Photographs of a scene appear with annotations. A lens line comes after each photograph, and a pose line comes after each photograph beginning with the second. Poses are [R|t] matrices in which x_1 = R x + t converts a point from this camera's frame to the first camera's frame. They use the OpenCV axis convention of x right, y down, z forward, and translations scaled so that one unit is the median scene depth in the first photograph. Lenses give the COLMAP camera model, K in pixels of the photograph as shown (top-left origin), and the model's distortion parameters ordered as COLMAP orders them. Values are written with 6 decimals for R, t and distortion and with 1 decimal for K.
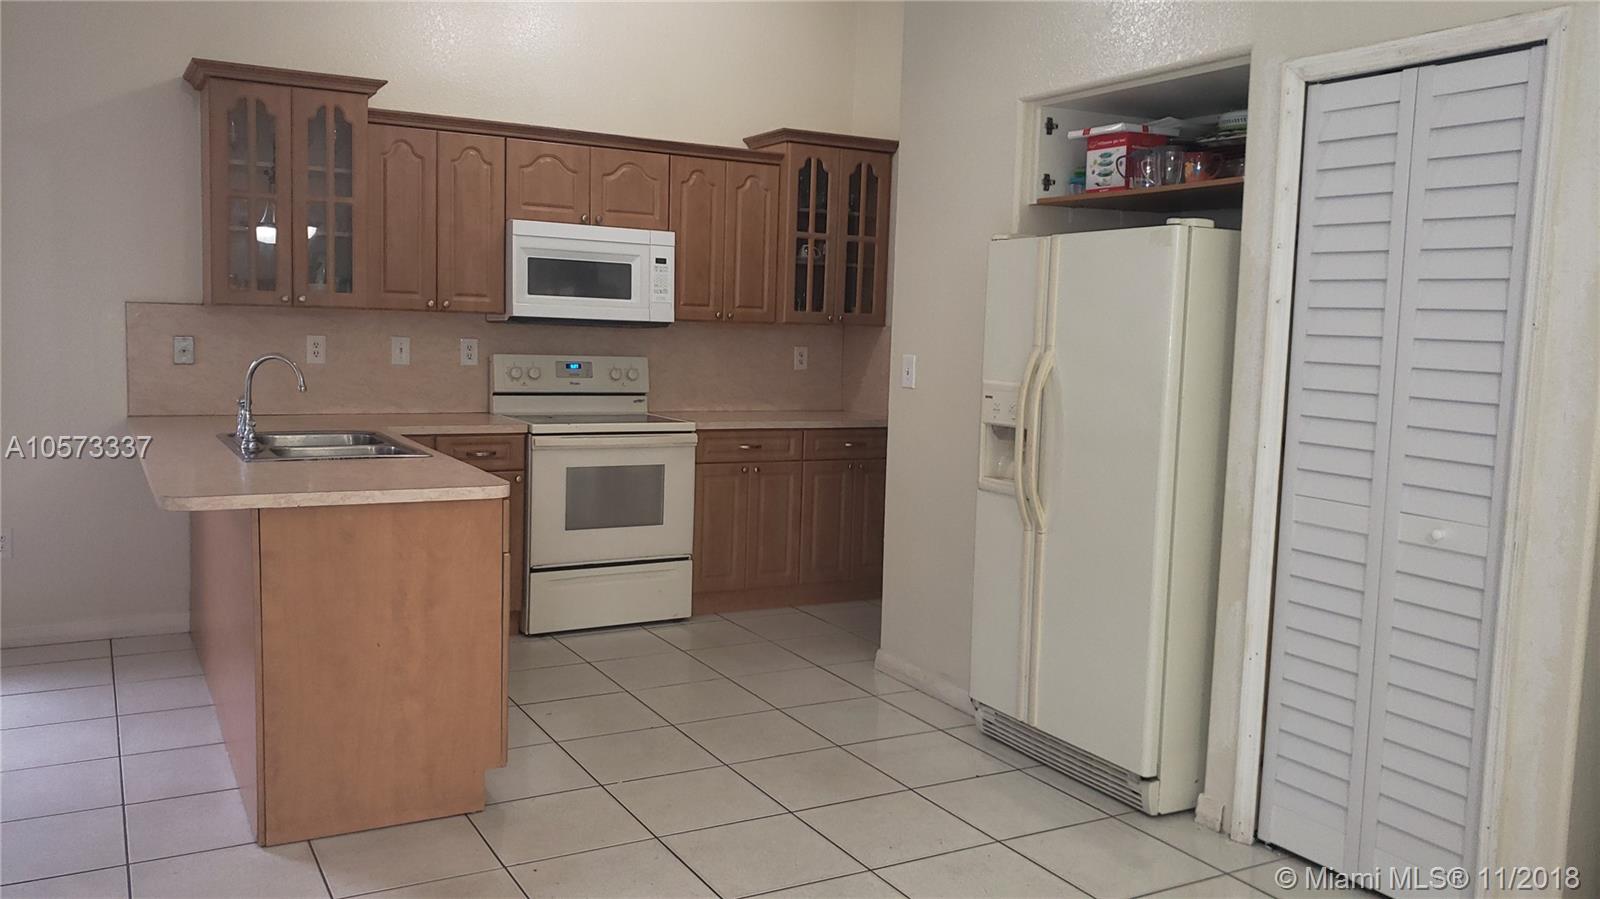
lens RADIAL K [[1224.5, 0, 800.0], [0, 1224.5, 449.5], [0, 0, 1]] dist [0.062304, -0.139633]
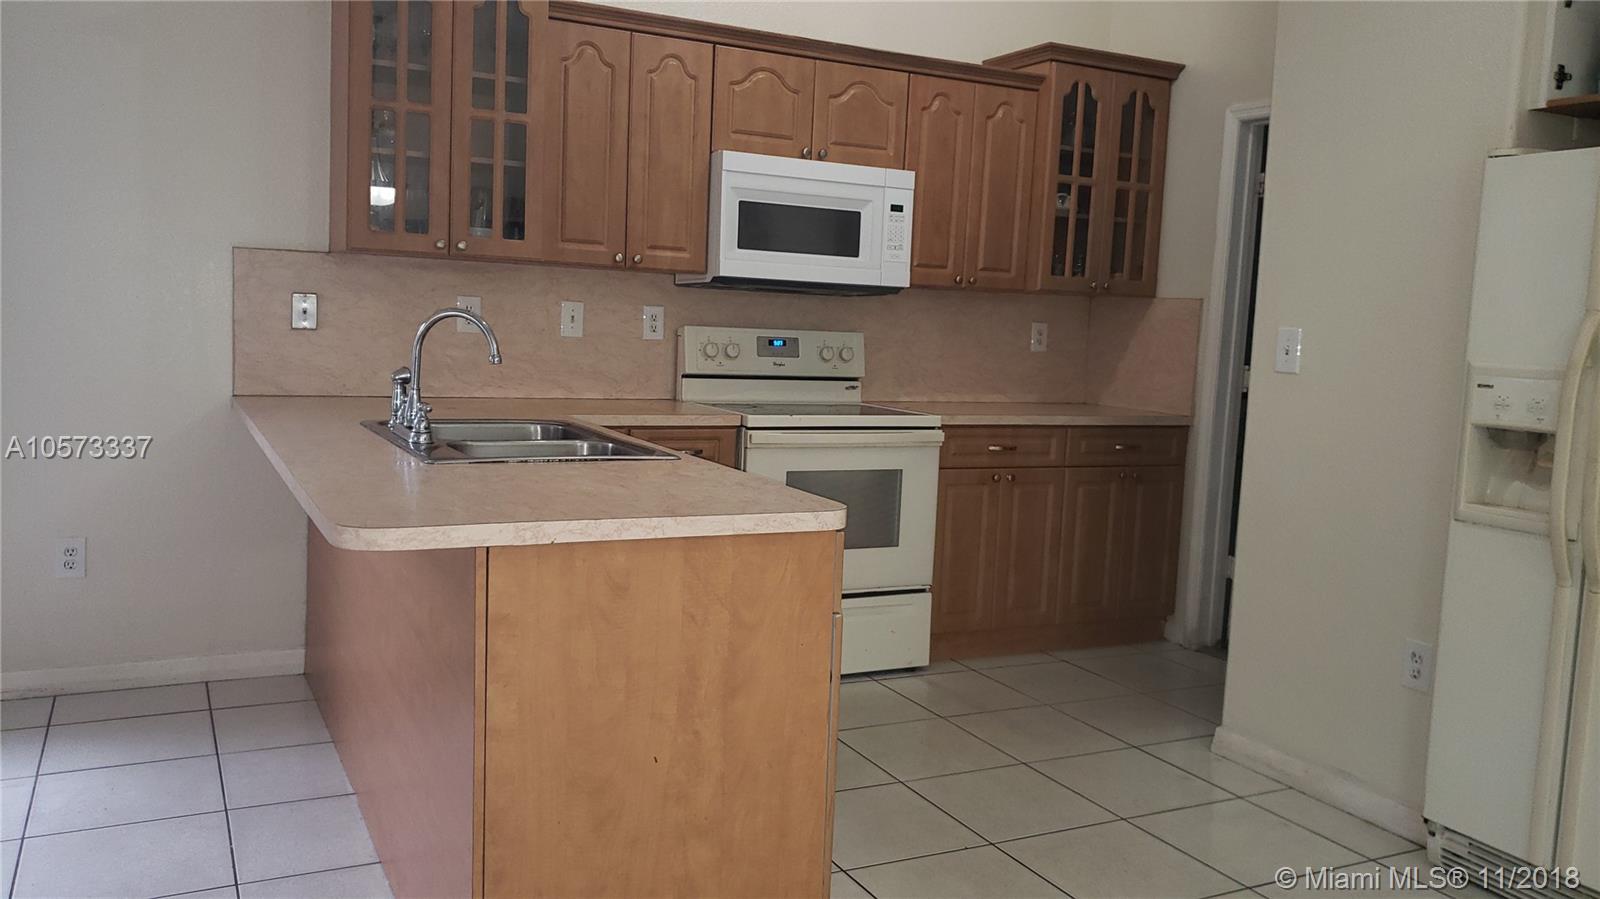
lens RADIAL K [[1233.7, 0, 796.1], [0, 1233.7, 446.1], [0, 0, 1]] dist [0.061250, -0.155757]
pose [[0.998904, 0.016686, -0.043724, -0.142127], [-0.016609, 0.999860, 0.002124, -0.003053], [0.043754, -0.001395, 0.999041, 0.213023]]
